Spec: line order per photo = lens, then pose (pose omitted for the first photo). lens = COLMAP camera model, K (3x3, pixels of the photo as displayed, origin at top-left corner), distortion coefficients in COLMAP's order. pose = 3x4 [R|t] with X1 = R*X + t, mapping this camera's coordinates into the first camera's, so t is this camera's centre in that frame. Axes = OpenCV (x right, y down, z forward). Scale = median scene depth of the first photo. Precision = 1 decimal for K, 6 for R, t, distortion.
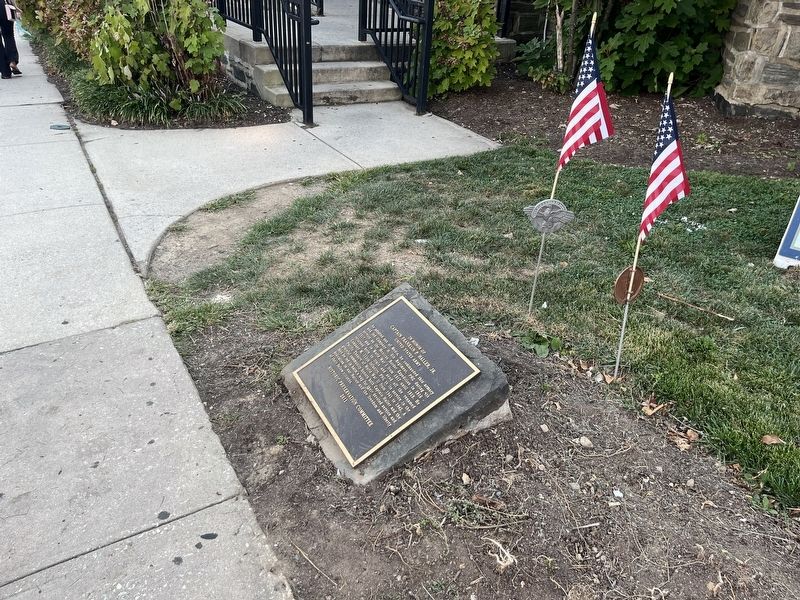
lens RADIAL K [[603.3, 0, 398.2], [0, 603.3, 299.5], [0, 0, 1]] dist [0.022212, -0.011989]
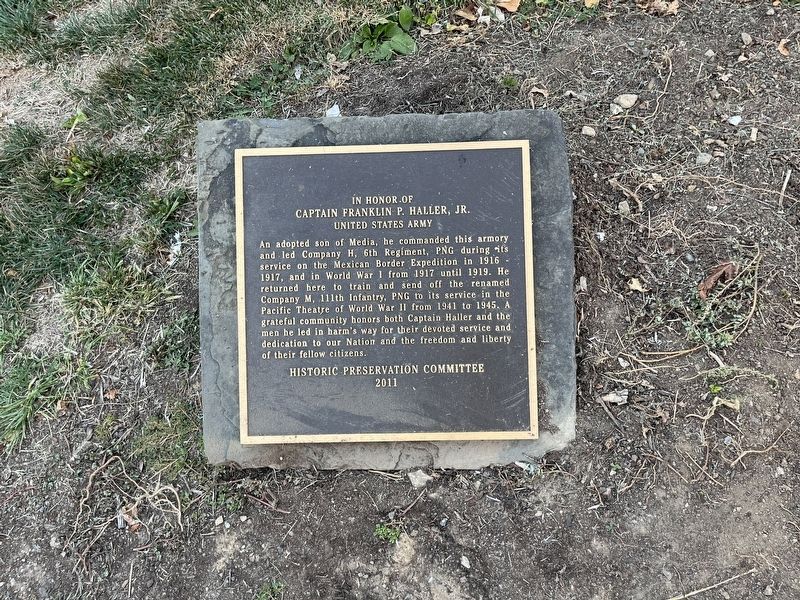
lens RADIAL K [[603.3, 0, 401.1], [0, 603.3, 296.4], [0, 0, 1]] dist [0.022212, -0.011989]
pose [[0.489020, -0.814610, 0.311883, -0.188896], [0.528361, 0.561125, 0.637160, -0.194691], [-0.694042, -0.146797, 0.704809, 0.679228]]
